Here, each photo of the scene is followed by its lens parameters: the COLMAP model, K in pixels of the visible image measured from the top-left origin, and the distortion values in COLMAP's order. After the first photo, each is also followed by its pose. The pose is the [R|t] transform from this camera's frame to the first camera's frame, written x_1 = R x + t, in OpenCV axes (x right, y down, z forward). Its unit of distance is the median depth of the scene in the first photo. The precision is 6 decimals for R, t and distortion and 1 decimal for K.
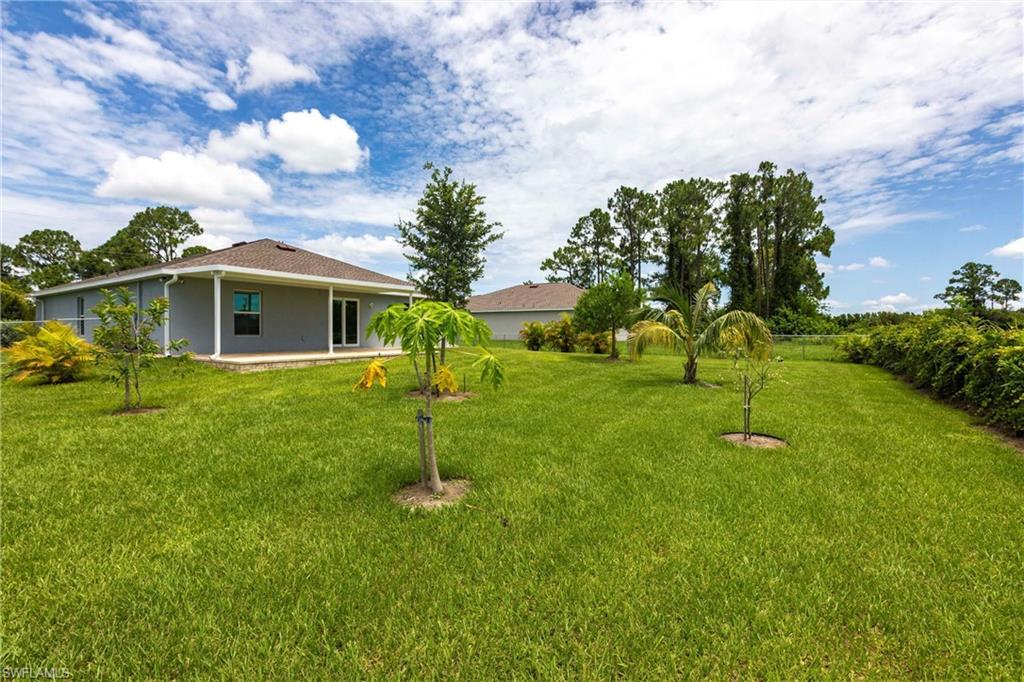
lens RADIAL K [[458.1, 0, 511.9], [0, 458.1, 329.1], [0, 0, 1]] dist [0.001383, 0.000240]
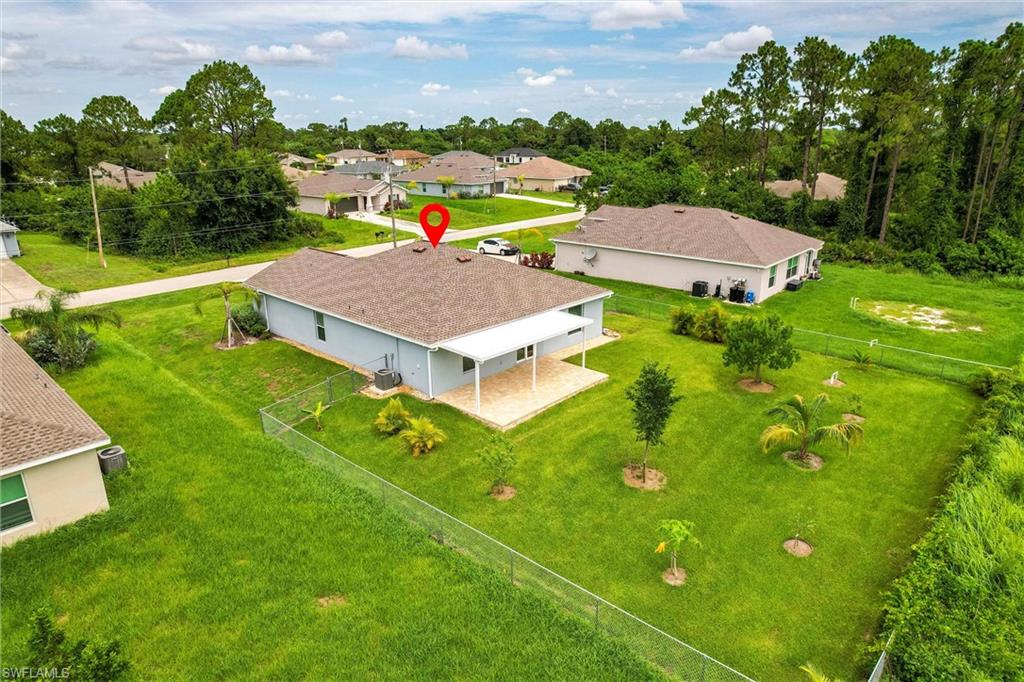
lens RADIAL K [[652.4, 0, 522.0], [0, 652.4, 340.1], [0, 0, 1]] dist [-0.082395, 0.075287]
pose [[0.988393, 0.044647, -0.145213, -0.033259], [0.000871, 0.954160, 0.299297, -0.131517], [0.151919, -0.295949, 0.943045, -0.150128]]
